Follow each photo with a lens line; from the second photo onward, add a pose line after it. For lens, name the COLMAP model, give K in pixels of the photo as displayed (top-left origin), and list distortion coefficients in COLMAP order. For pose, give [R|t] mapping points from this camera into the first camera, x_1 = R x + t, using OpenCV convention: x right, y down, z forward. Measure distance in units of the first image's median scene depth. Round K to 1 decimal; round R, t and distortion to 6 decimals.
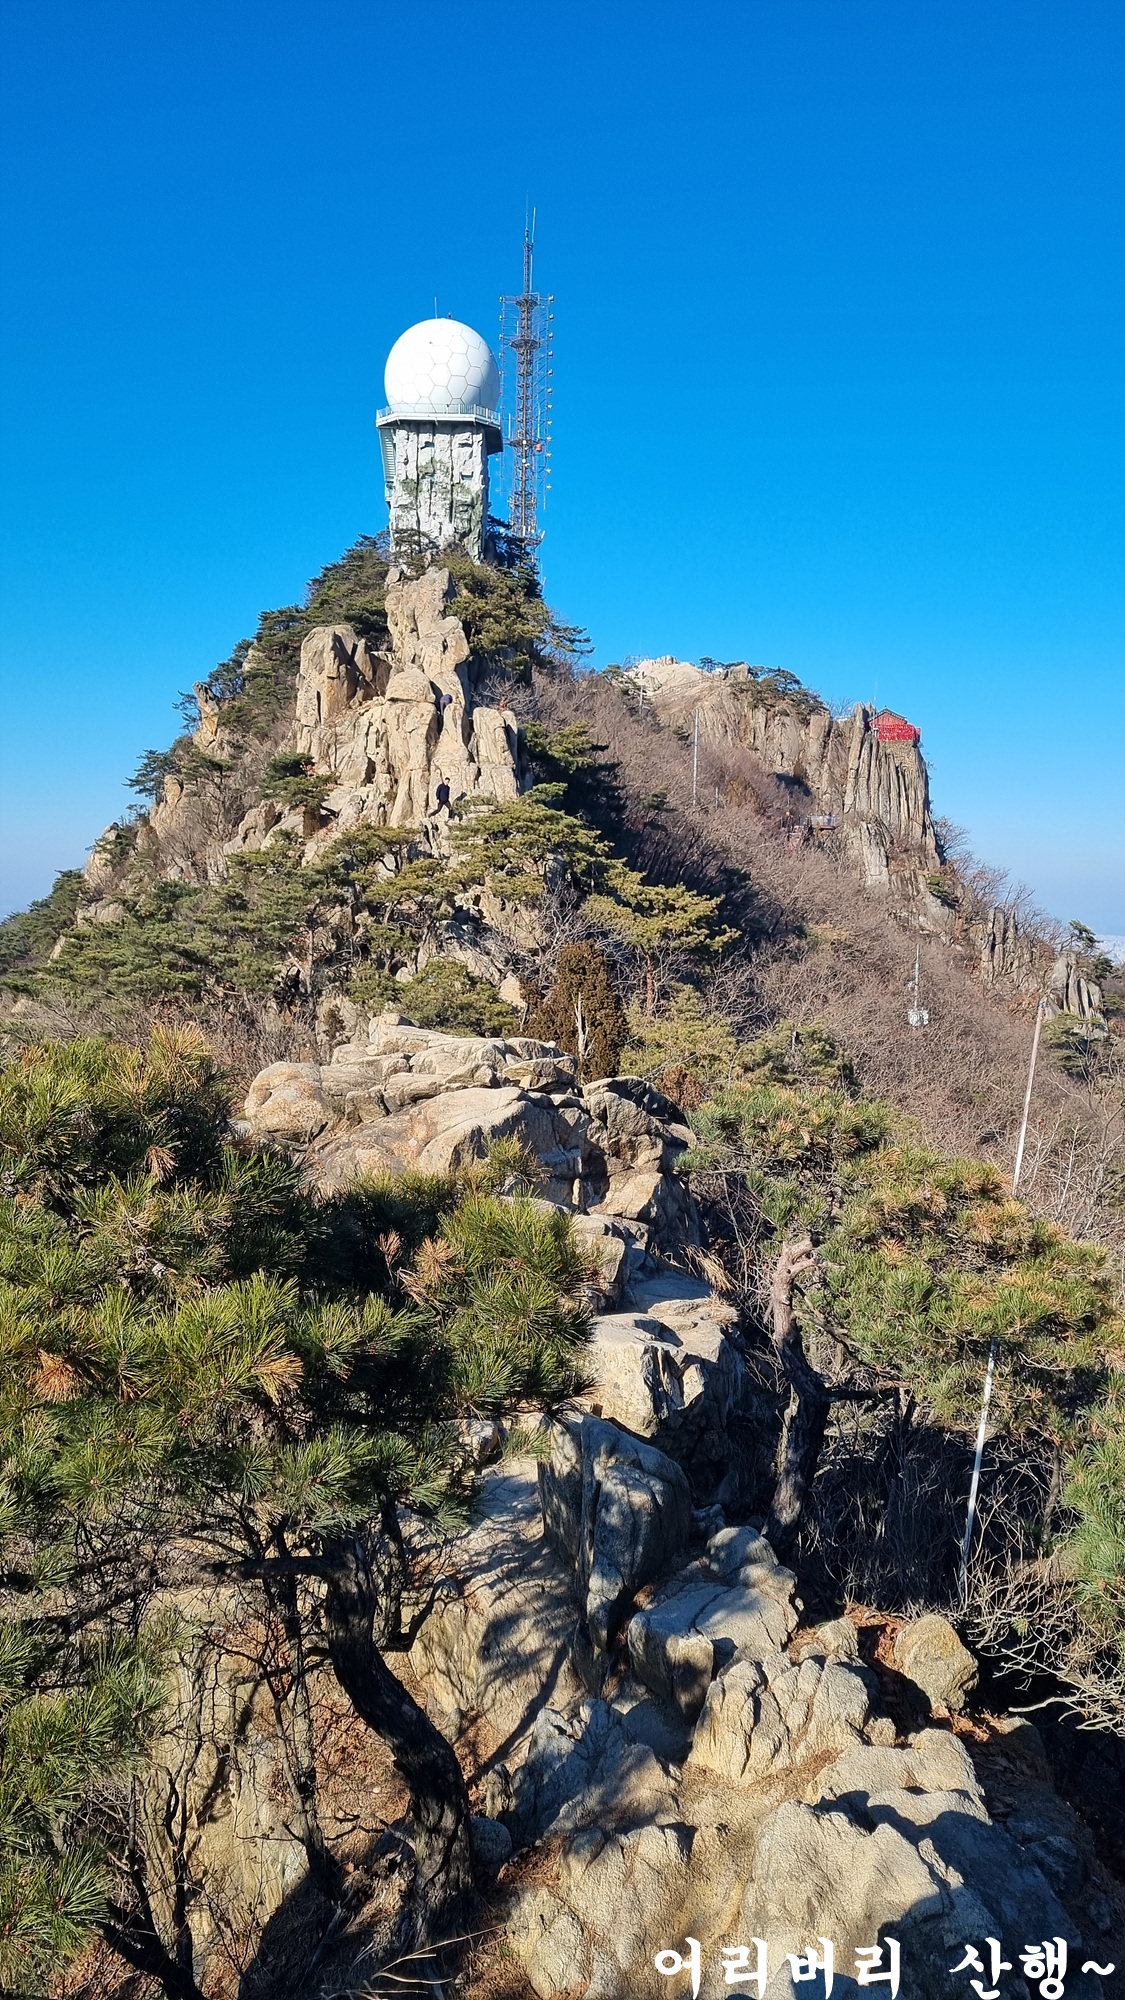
lens RADIAL K [[1525.8, 0, 562.5], [0, 1525.8, 1000.0], [0, 0, 1]] dist [0.062546, 0.000557]
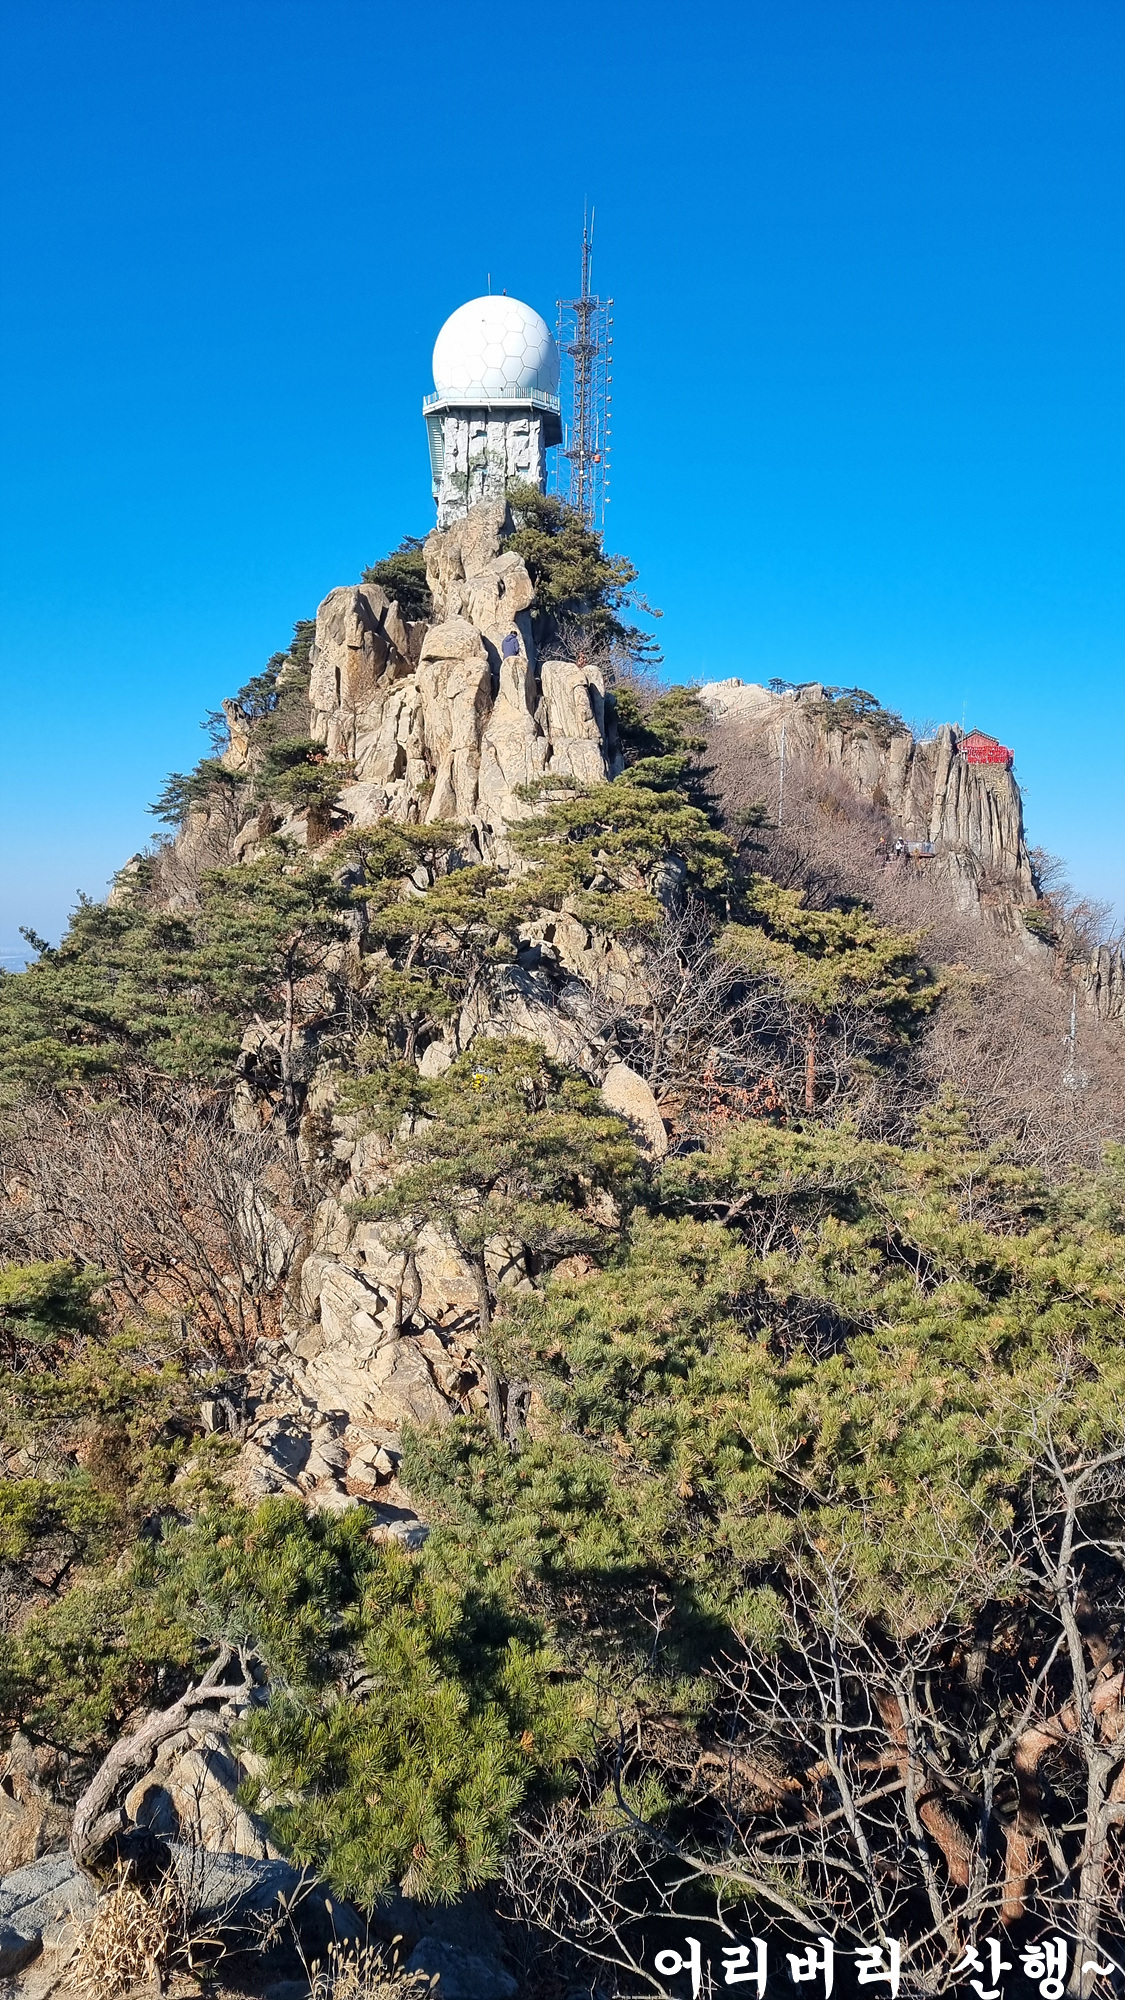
lens RADIAL K [[1525.8, 0, 562.5], [0, 1525.8, 1000.0], [0, 0, 1]] dist [0.062546, 0.000557]
pose [[0.999464, 0.000405, -0.032737, -0.020216], [-0.001224, 0.999687, -0.024983, -0.013655], [0.032717, 0.025010, 0.999152, 0.236052]]
